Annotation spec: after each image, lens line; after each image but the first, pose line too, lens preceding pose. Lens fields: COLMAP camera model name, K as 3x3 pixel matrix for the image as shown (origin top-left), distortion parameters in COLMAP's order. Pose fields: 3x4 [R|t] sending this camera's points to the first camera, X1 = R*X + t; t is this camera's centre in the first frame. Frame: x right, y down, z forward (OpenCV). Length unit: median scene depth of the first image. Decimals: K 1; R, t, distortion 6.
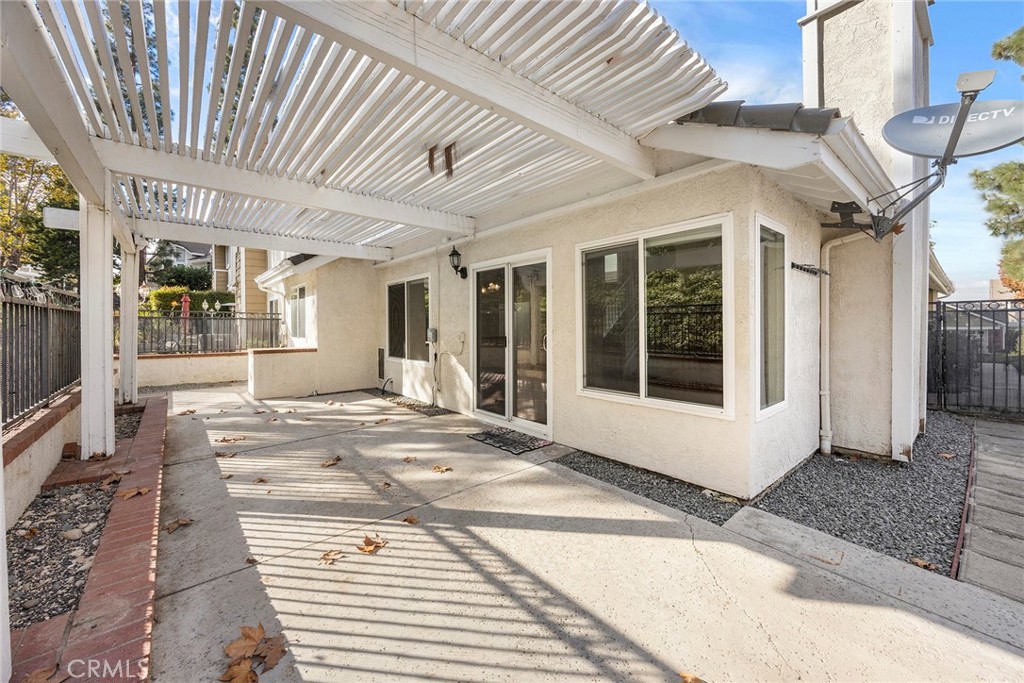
lens RADIAL K [[392.0, 0, 512.3], [0, 392.0, 332.7], [0, 0, 1]] dist [-0.001981, -0.000104]
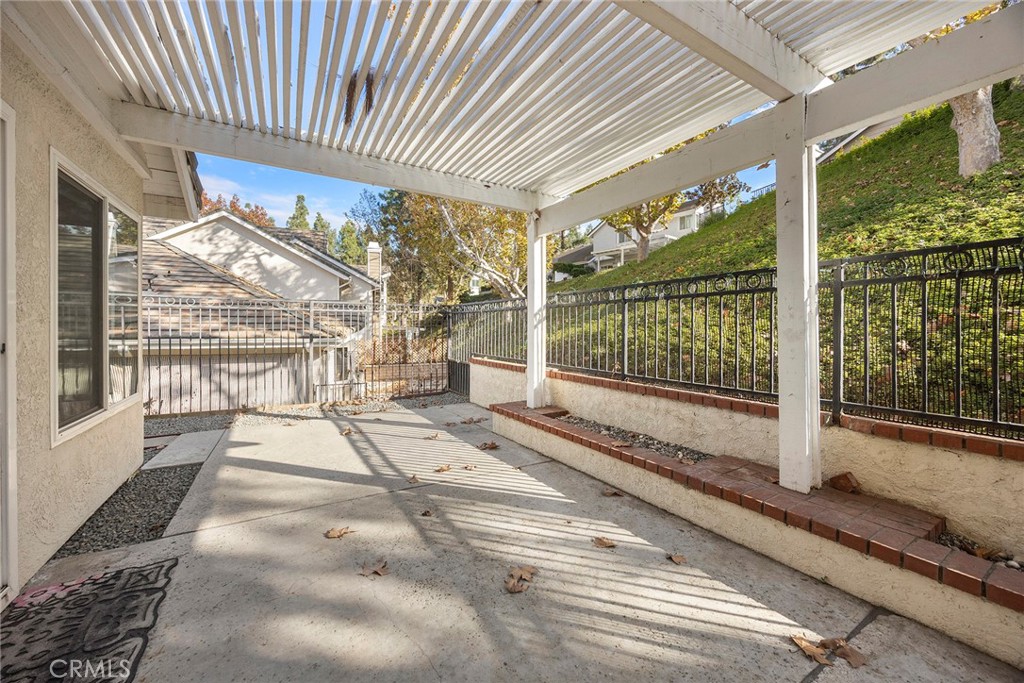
lens RADIAL K [[392.0, 0, 512.3], [0, 392.0, 332.7], [0, 0, 1]] dist [-0.001981, -0.000104]
pose [[-0.986221, -0.005662, 0.165334, -0.763380], [-0.003006, 0.999862, 0.016311, 0.014233], [-0.165403, 0.015589, -0.986103, 2.154479]]
